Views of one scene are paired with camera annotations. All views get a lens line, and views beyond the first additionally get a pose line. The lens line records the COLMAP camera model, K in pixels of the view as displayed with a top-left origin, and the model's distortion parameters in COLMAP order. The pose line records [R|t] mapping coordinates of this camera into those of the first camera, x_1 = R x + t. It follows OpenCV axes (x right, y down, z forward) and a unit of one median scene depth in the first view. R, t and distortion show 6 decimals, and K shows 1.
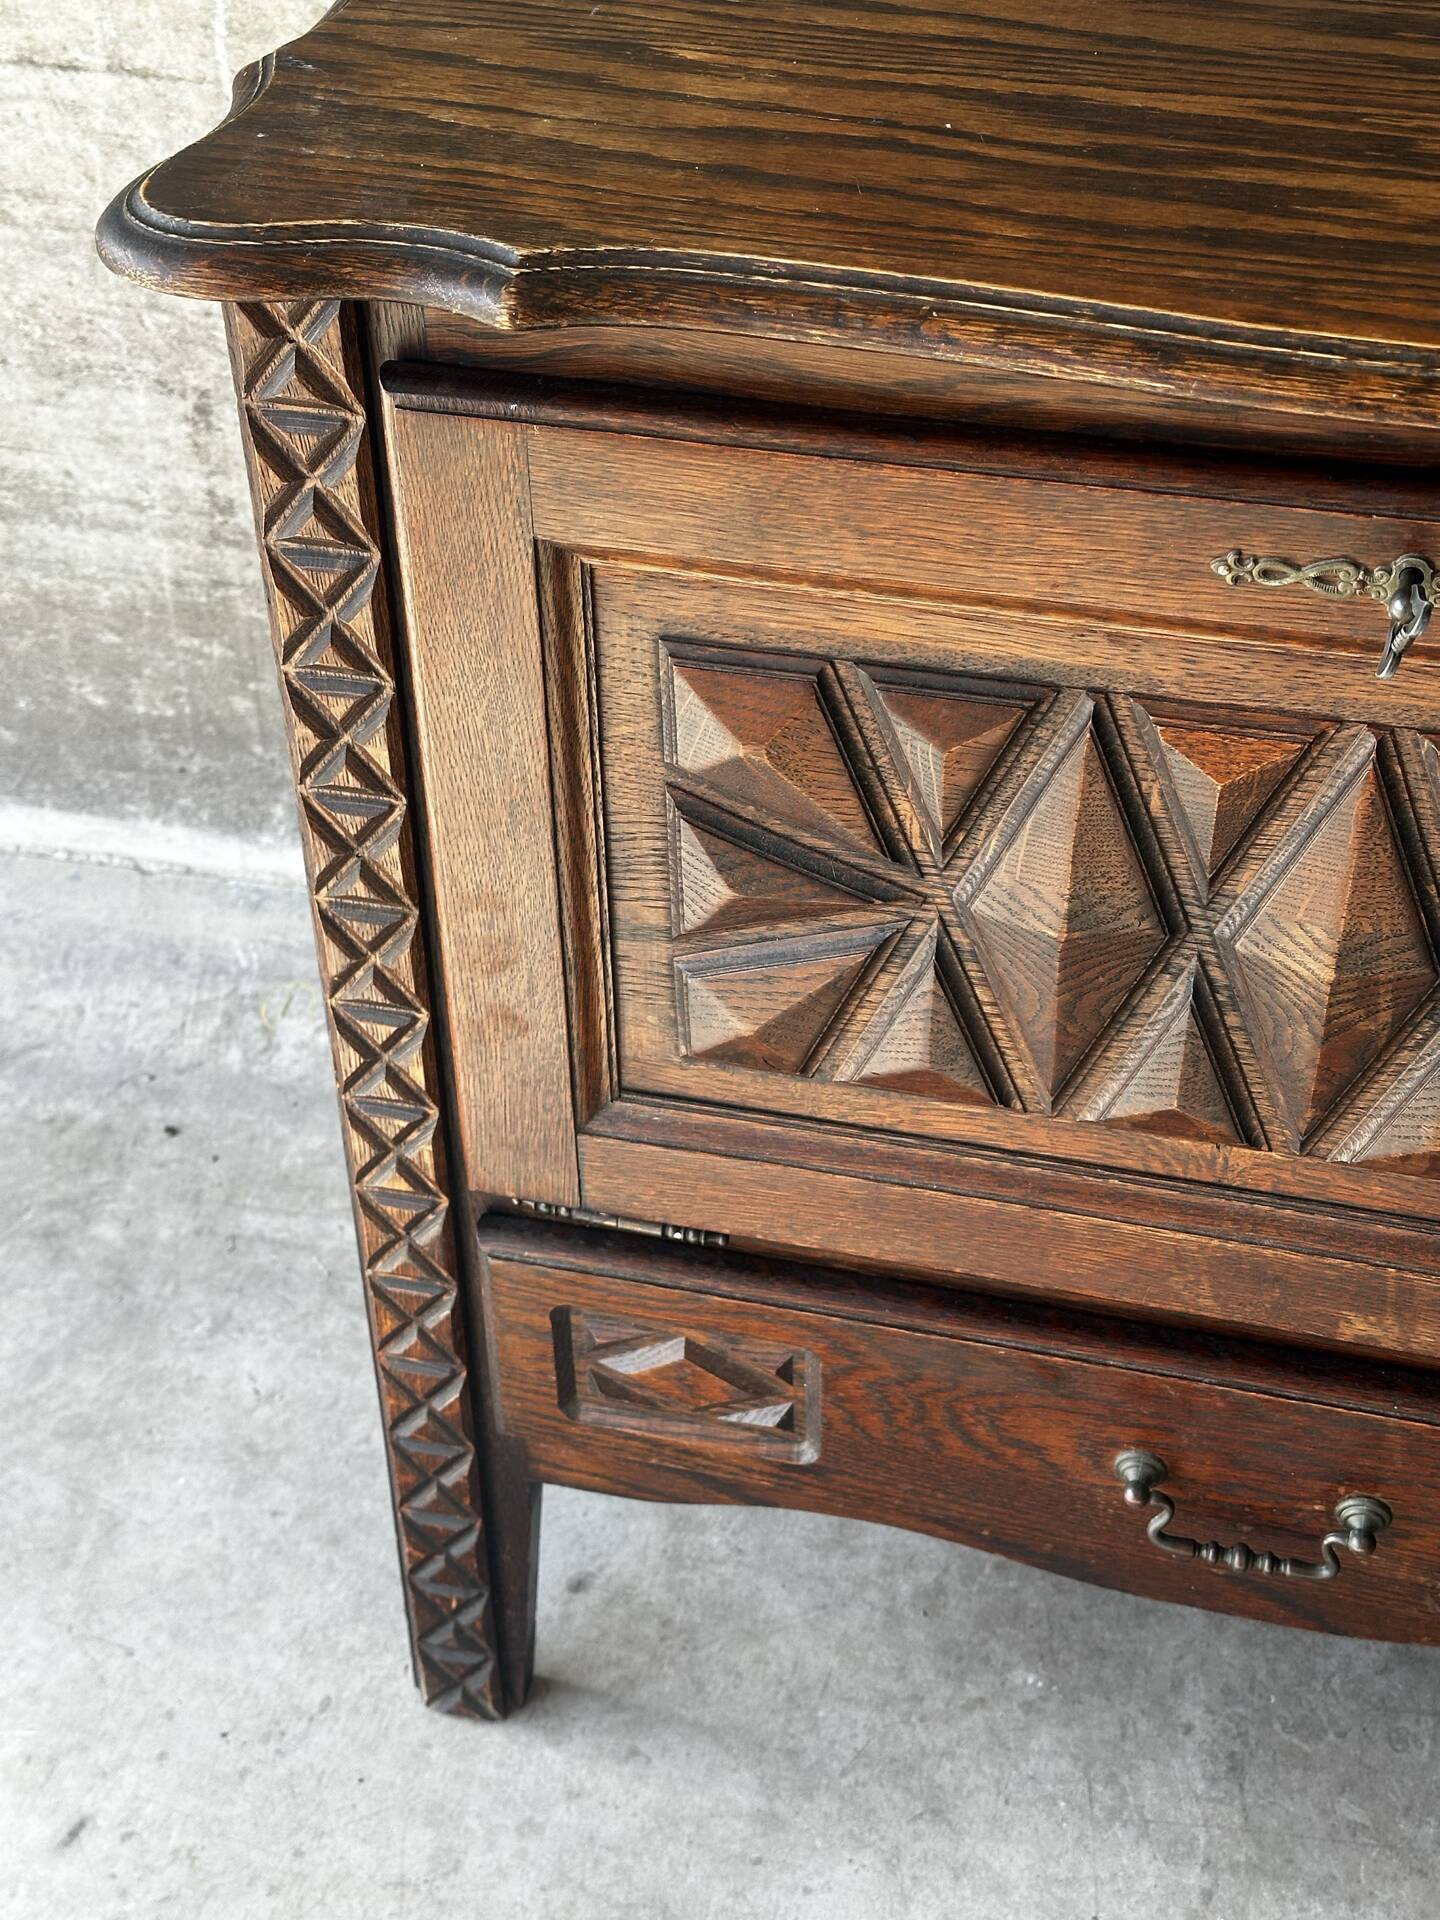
lens RADIAL K [[2693.3, 0, 740.0], [0, 2693.3, 964.9], [0, 0, 1]] dist [0.125127, 0.000000]
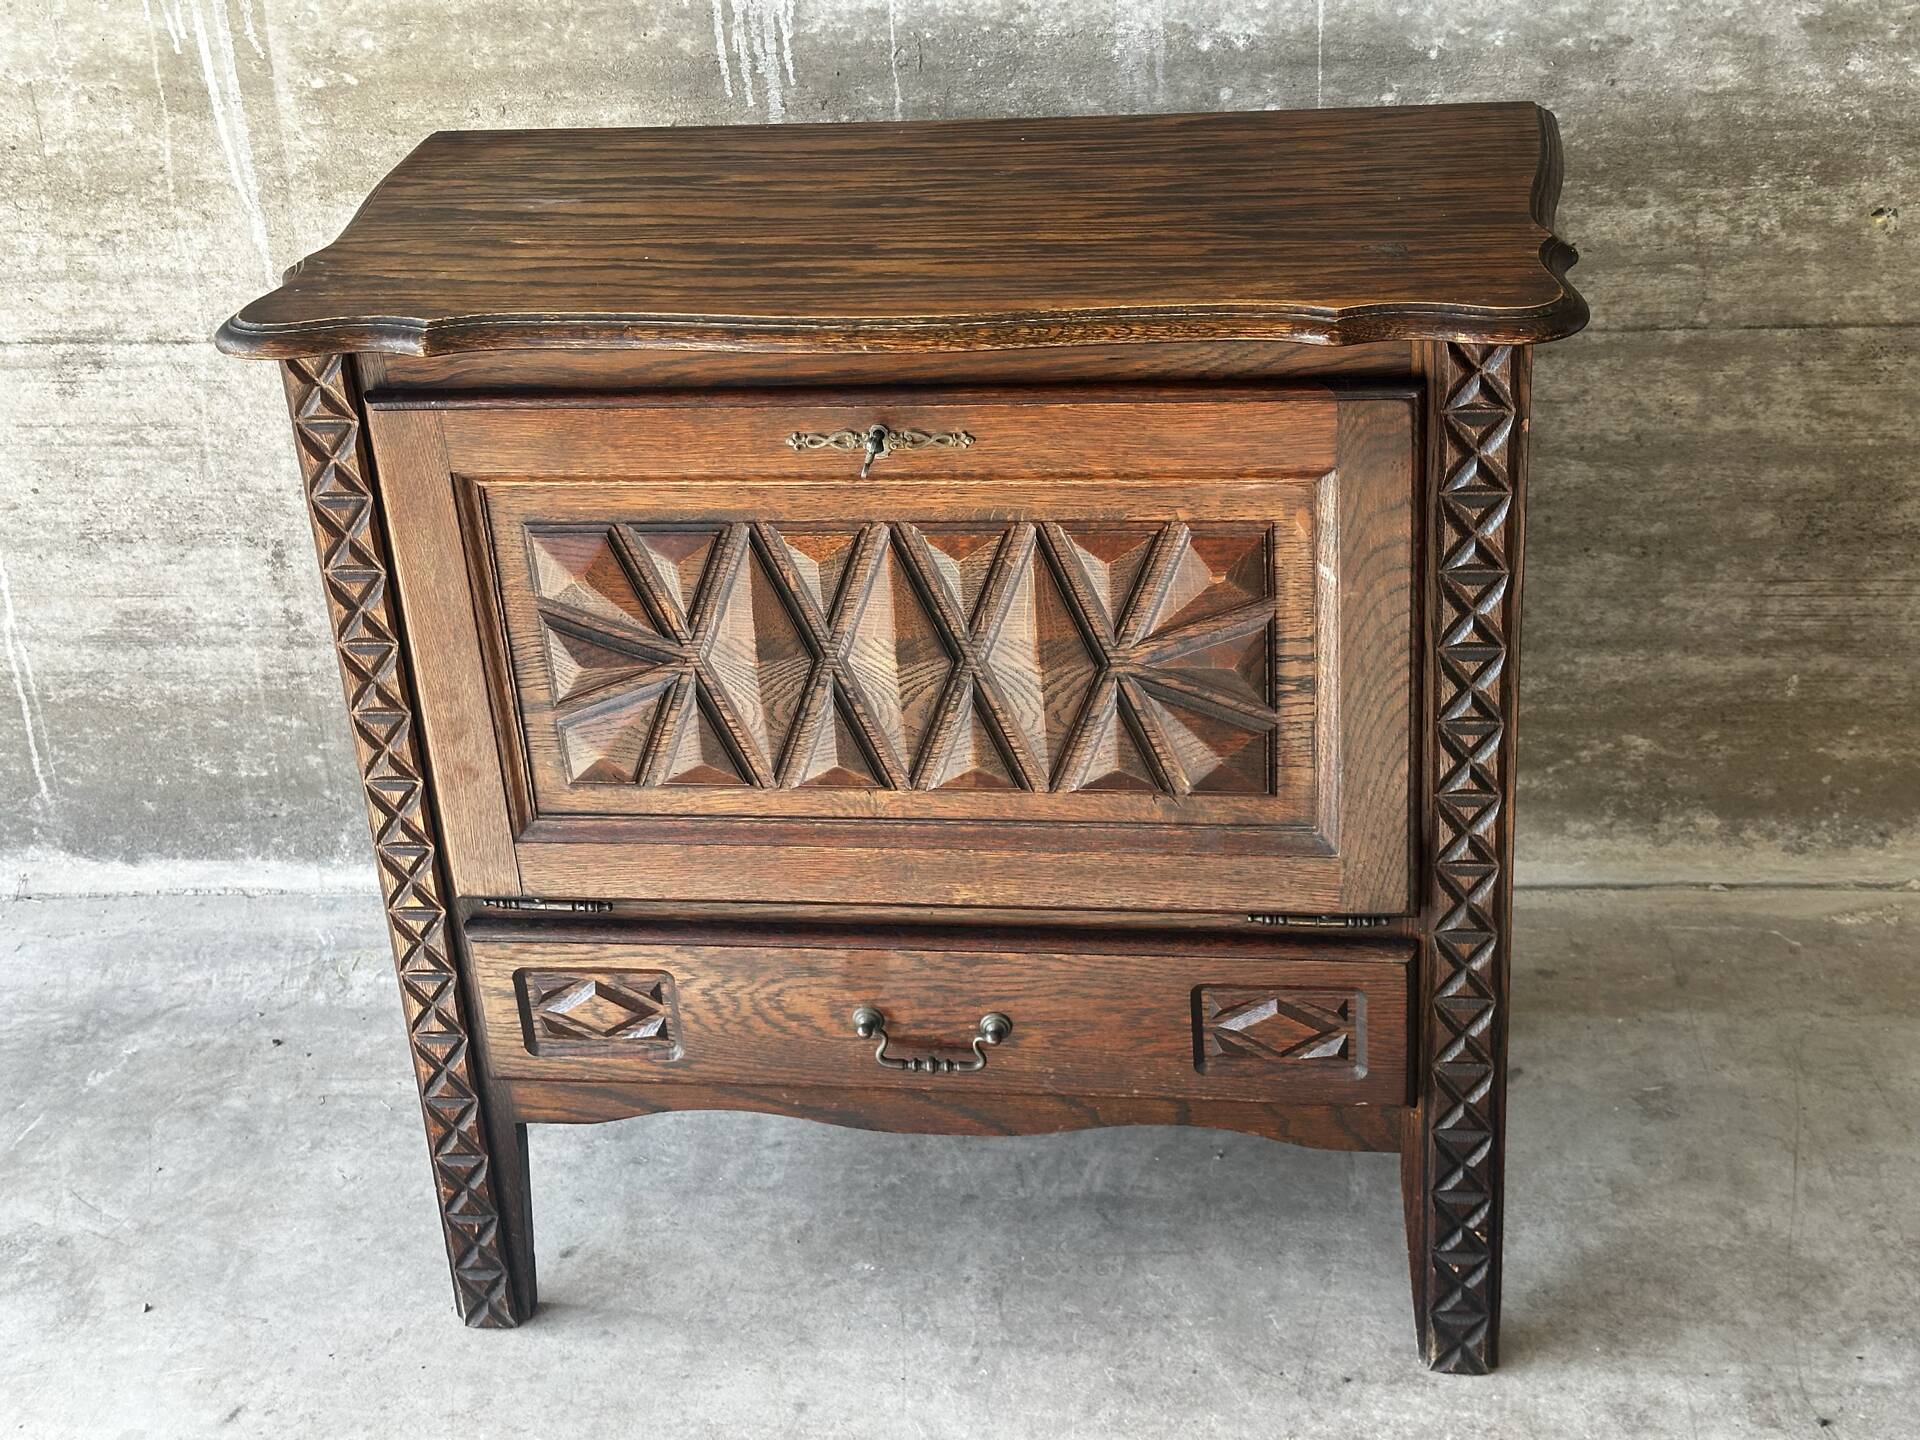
lens RADIAL K [[2693.3, 0, 943.0], [0, 2693.3, 699.9], [0, 0, 1]] dist [0.125127, 0.000000]
pose [[0.994261, -0.094591, 0.049983, 0.139333], [0.103580, 0.968030, -0.228449, 0.411918], [-0.026775, 0.232315, 0.972272, -0.734020]]
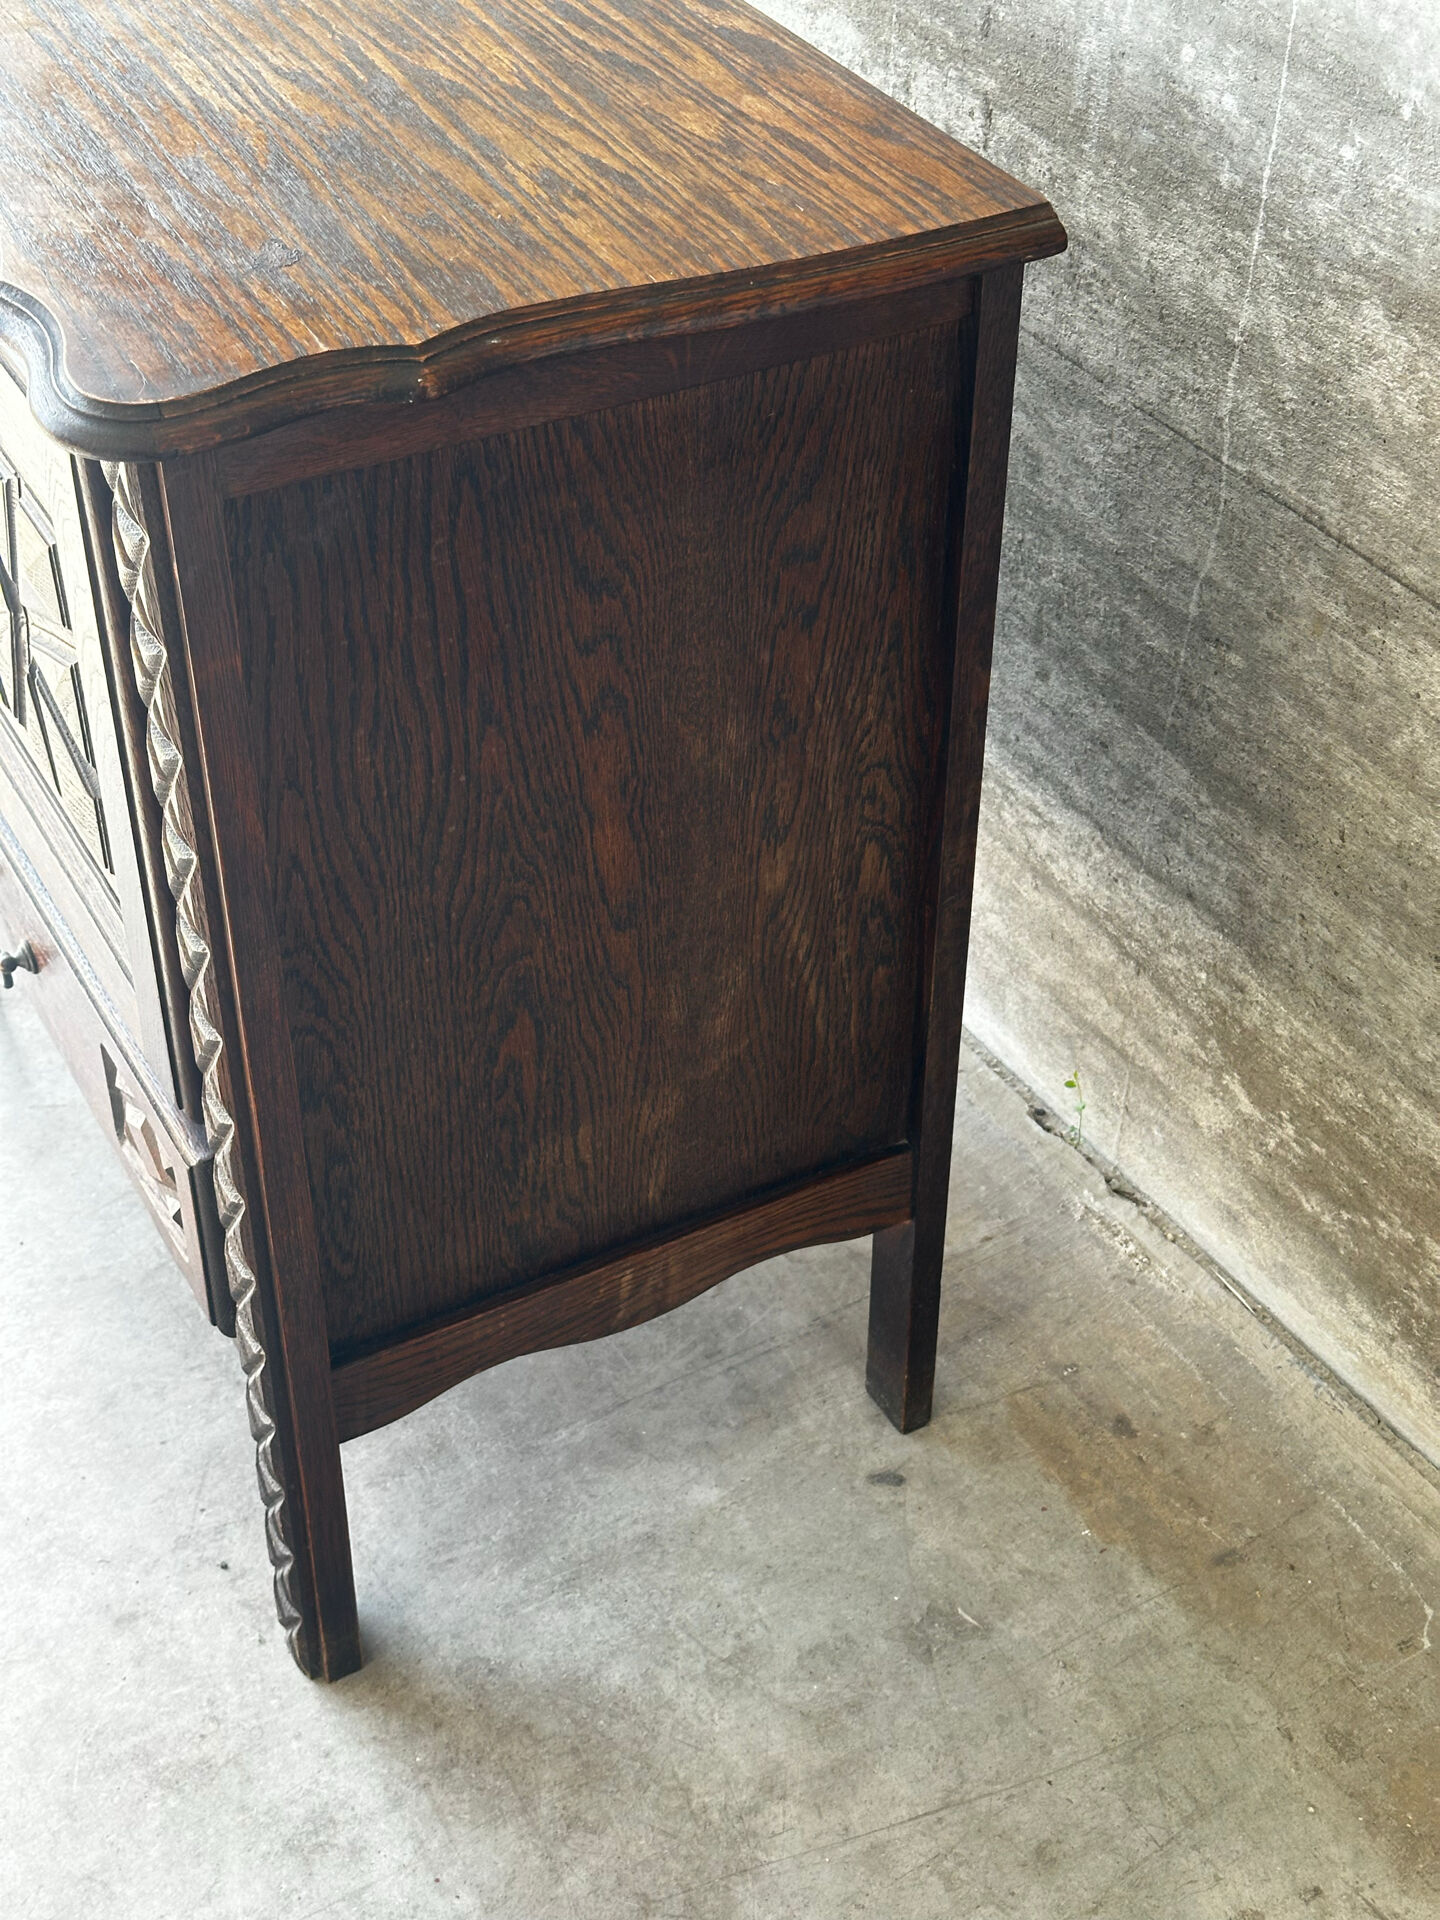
lens RADIAL K [[2693.3, 0, 738.9], [0, 2693.3, 958.8], [0, 0, 1]] dist [0.125127, 0.000000]
pose [[0.674314, 0.472011, -0.567897, 1.391236], [-0.493452, 0.860153, 0.129002, -0.181155], [0.549369, 0.193242, 0.812928, 0.034485]]
